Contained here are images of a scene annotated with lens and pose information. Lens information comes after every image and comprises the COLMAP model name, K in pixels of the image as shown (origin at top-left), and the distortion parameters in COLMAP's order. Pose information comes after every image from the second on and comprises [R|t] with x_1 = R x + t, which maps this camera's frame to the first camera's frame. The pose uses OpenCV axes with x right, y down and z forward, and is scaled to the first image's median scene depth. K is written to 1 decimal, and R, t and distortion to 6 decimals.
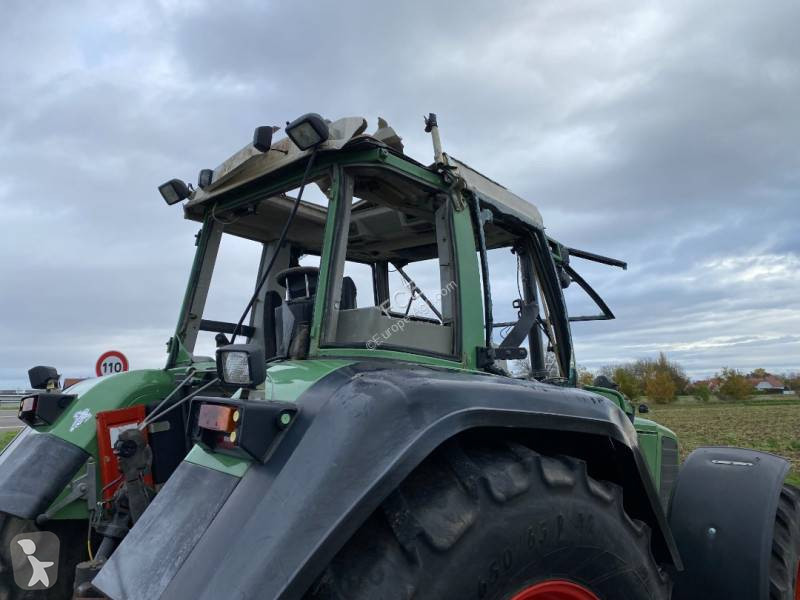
lens RADIAL K [[604.1, 0, 390.2], [0, 604.1, 302.7], [0, 0, 1]] dist [0.041742, -0.045307]
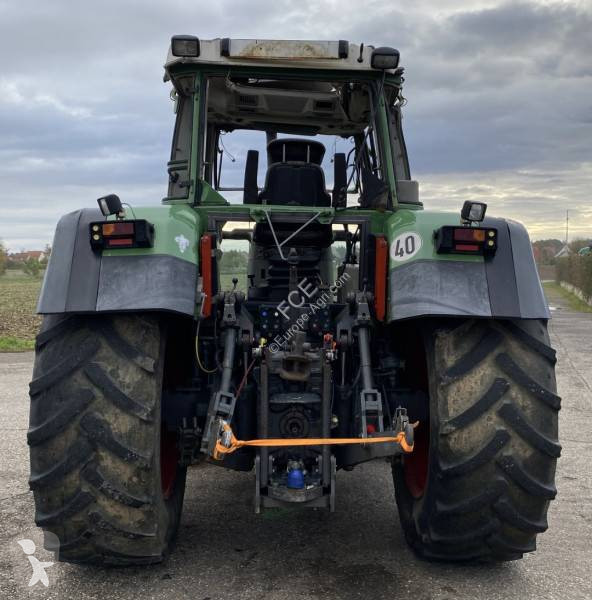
lens RADIAL K [[726.4, 0, 300.9], [0, 726.4, 308.4], [0, 0, 1]] dist [0.120293, 0.000000]
pose [[0.666864, -0.030261, 0.744564, -1.524859], [-0.120690, 0.981597, 0.147989, 0.078818], [-0.735341, -0.188550, 0.650940, -0.157772]]
